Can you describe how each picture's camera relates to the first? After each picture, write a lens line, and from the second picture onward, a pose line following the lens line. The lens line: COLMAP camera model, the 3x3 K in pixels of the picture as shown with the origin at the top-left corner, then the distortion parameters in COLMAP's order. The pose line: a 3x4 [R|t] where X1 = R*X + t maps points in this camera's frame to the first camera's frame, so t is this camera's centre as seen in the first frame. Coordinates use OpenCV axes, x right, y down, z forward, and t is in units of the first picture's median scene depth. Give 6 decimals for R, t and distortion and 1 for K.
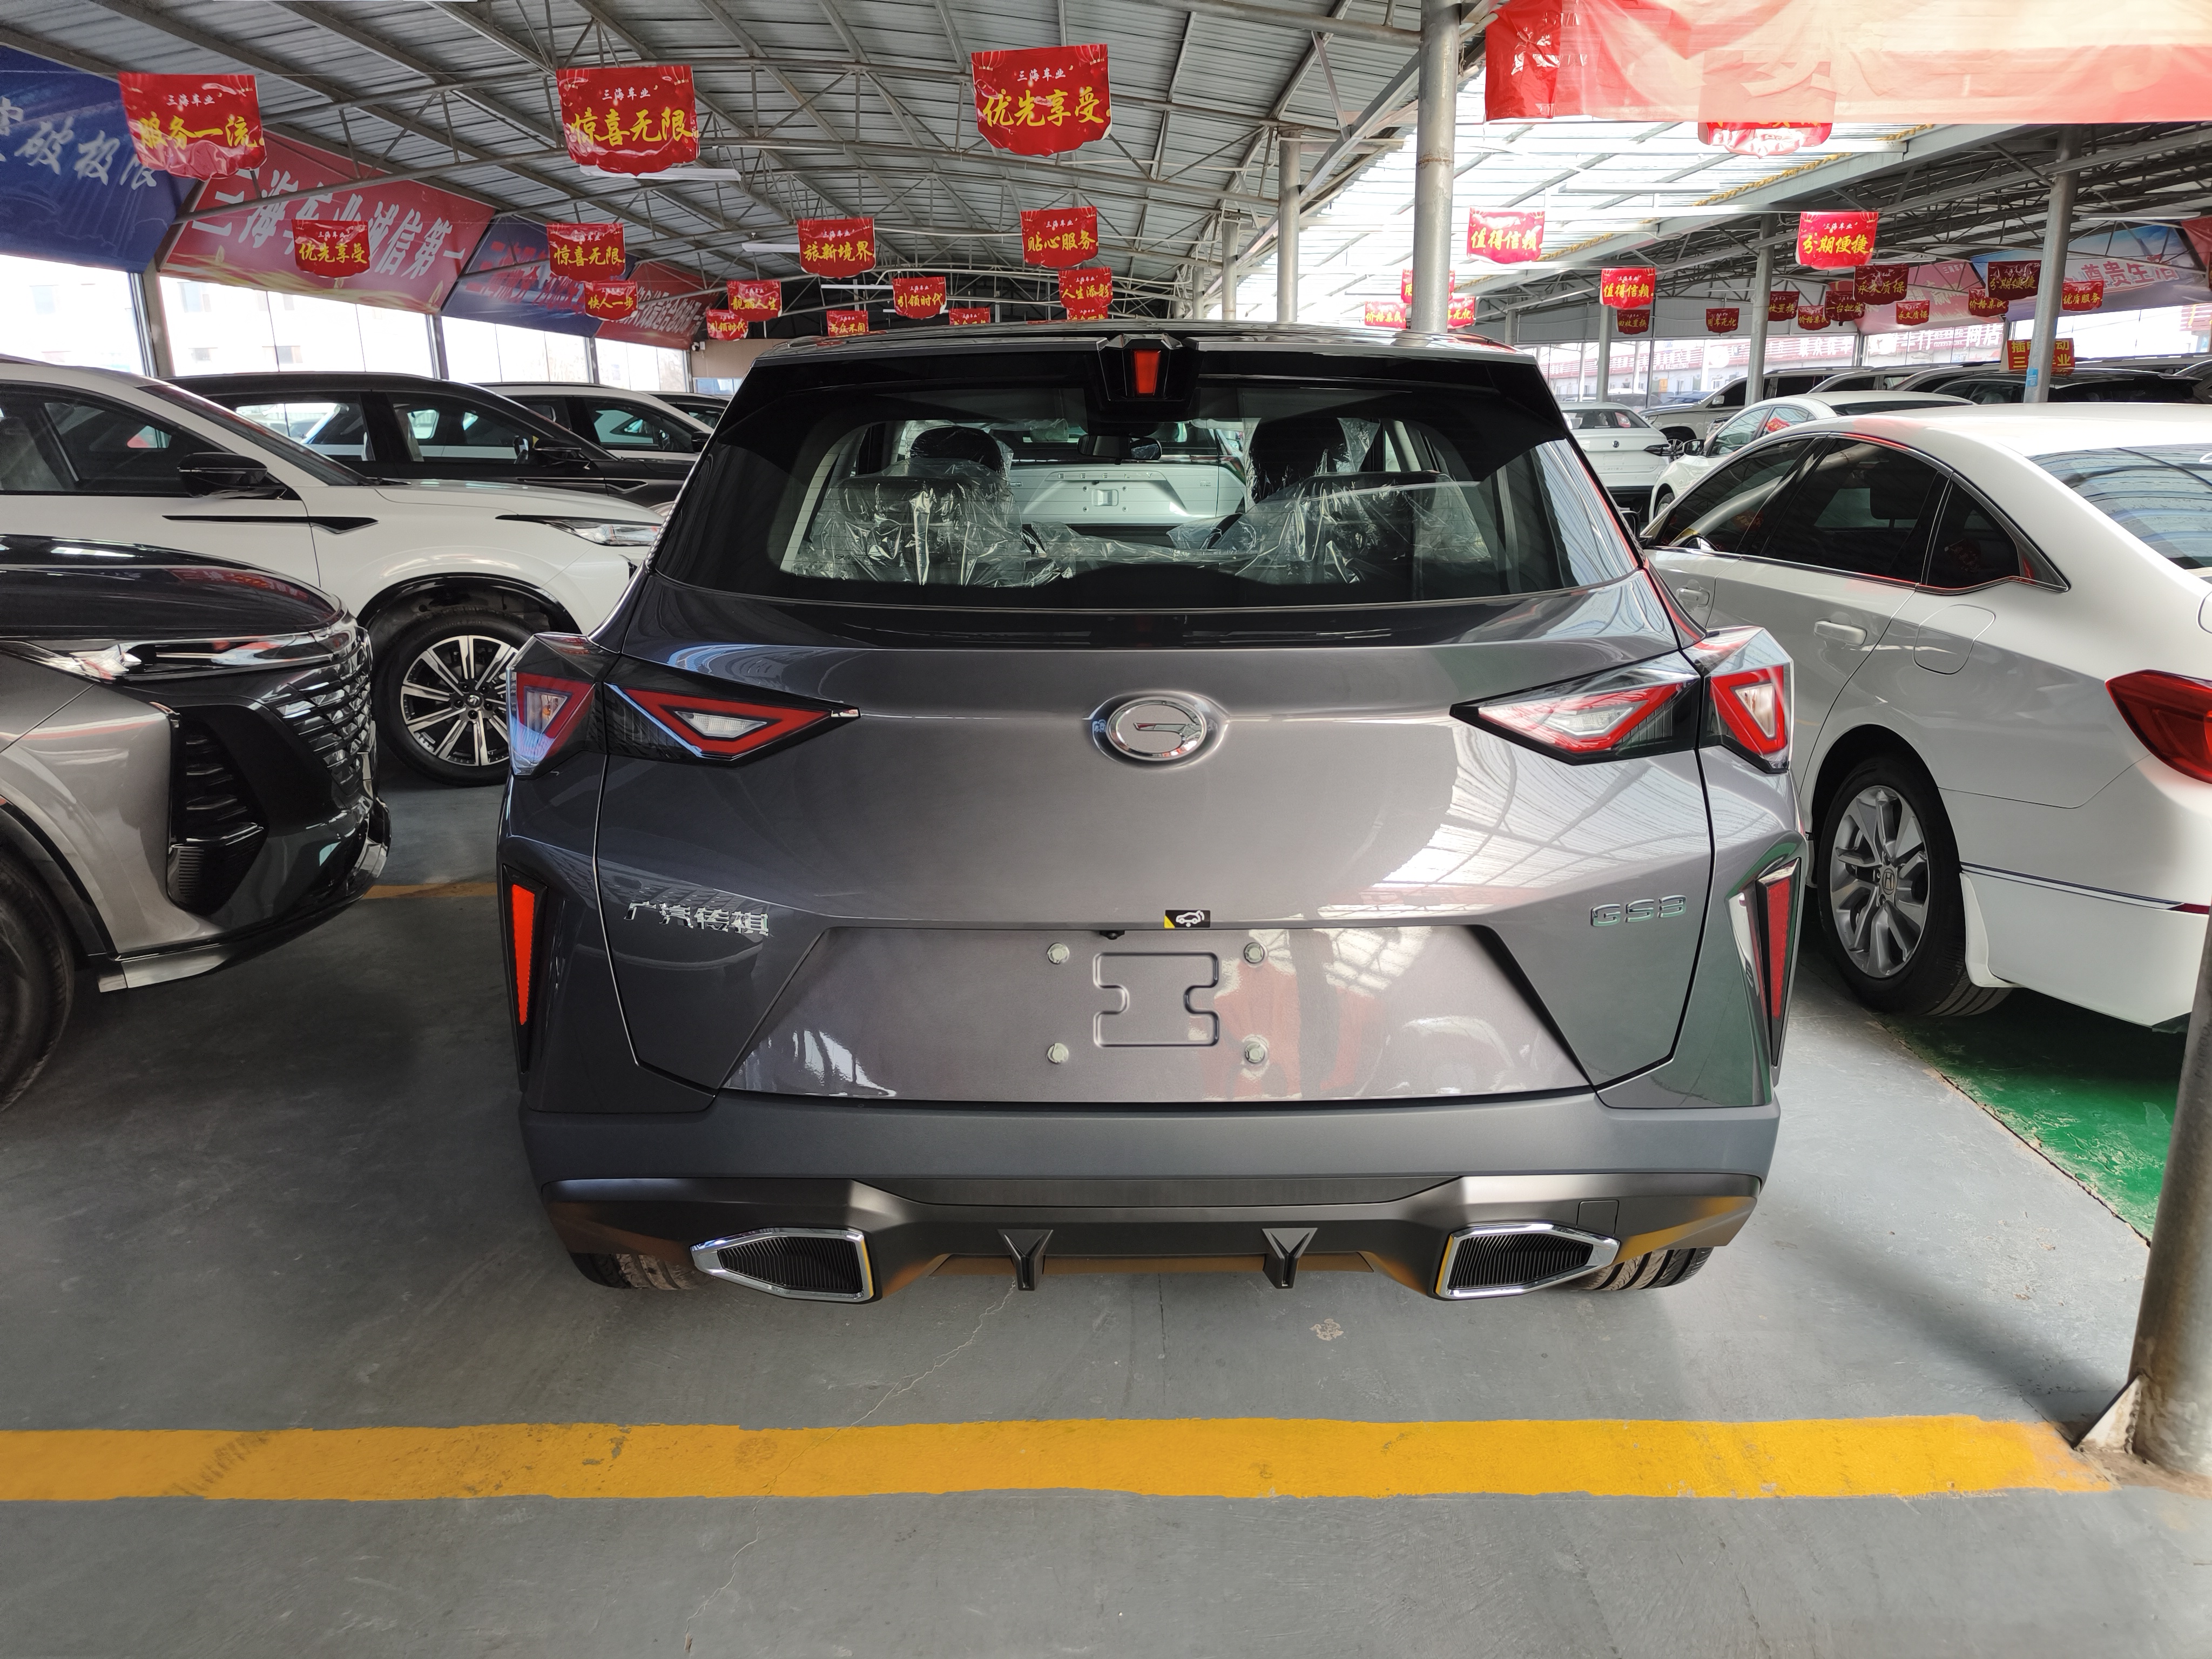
lens RADIAL K [[1516.7, 0, 1096.2], [0, 1516.7, 818.3], [0, 0, 1]] dist [0.035935, -0.034419]
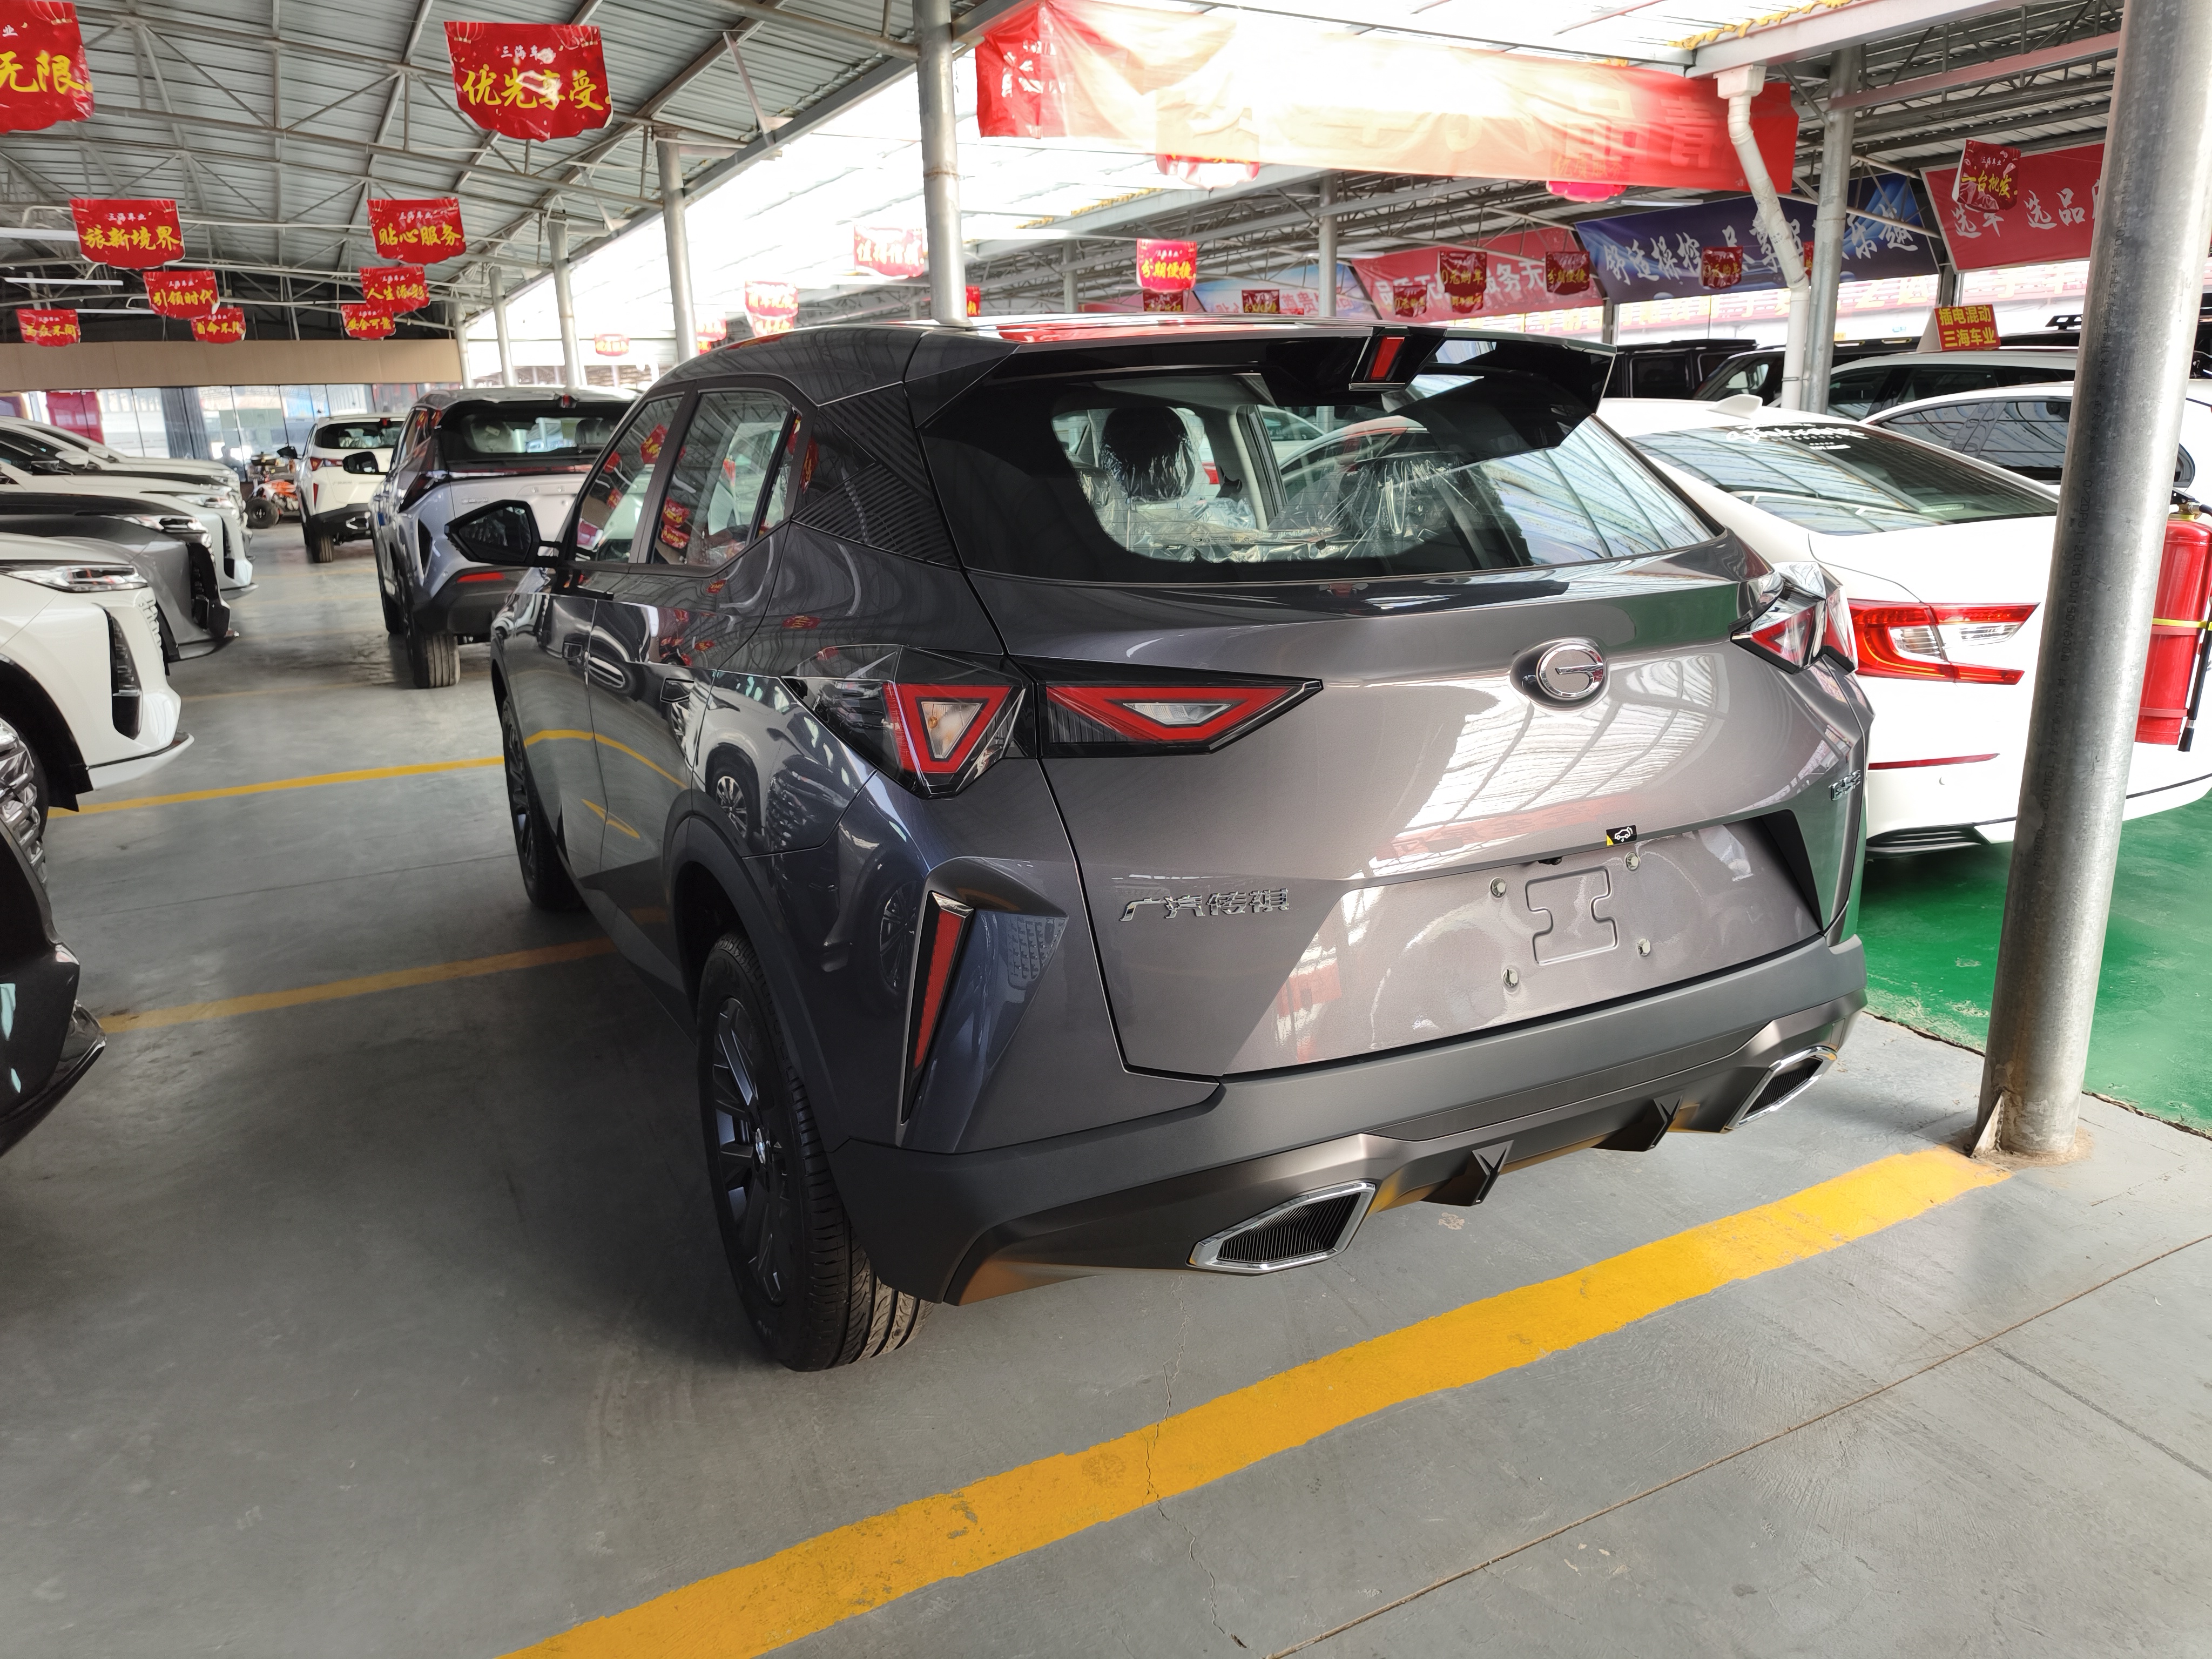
lens RADIAL K [[1516.7, 0, 1107.9], [0, 1516.7, 832.1], [0, 0, 1]] dist [0.035935, -0.034419]
pose [[0.886553, -0.133313, 0.443003, -0.150863], [0.133561, 0.990562, 0.030805, -0.004177], [-0.442928, 0.031858, 0.895991, 0.029316]]
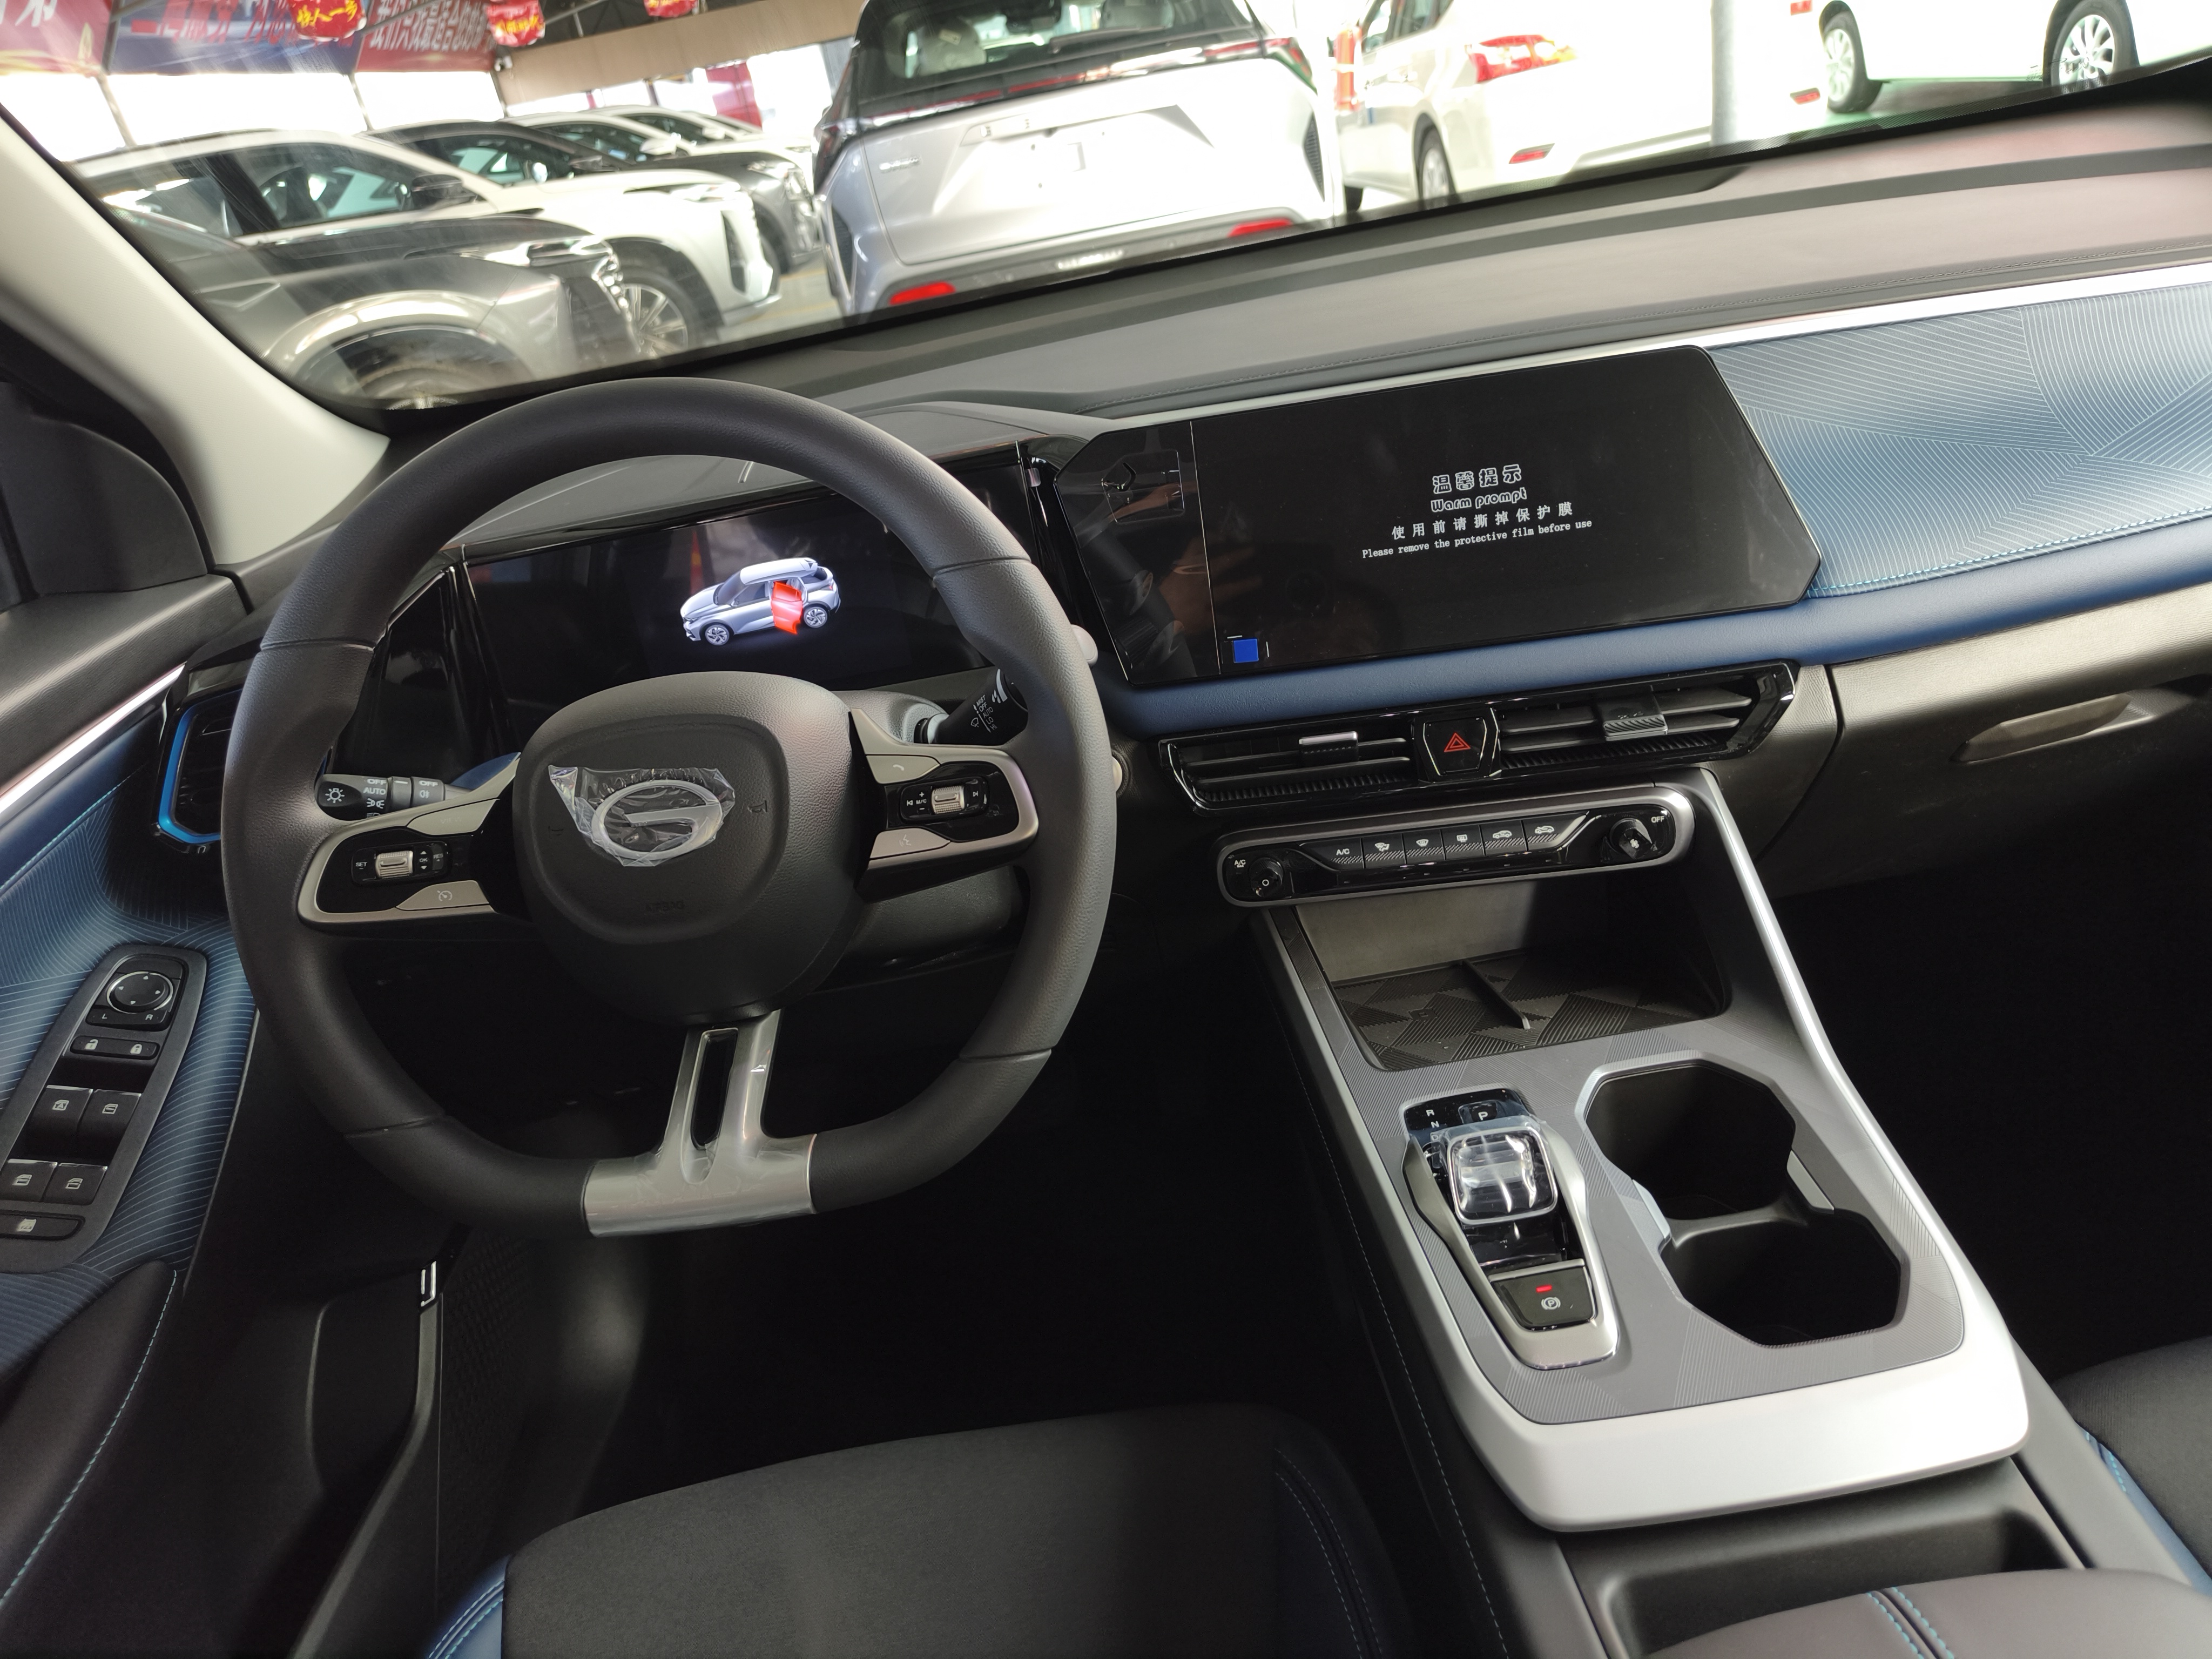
lens RADIAL K [[1516.7, 0, 1093.6], [0, 1516.7, 829.2], [0, 0, 1]] dist [0.035935, -0.034419]
pose [[0.983524, -0.178692, -0.027367, -0.013980], [0.180527, 0.962917, 0.200503, -0.084356], [-0.009476, -0.202140, 0.979311, 0.398605]]
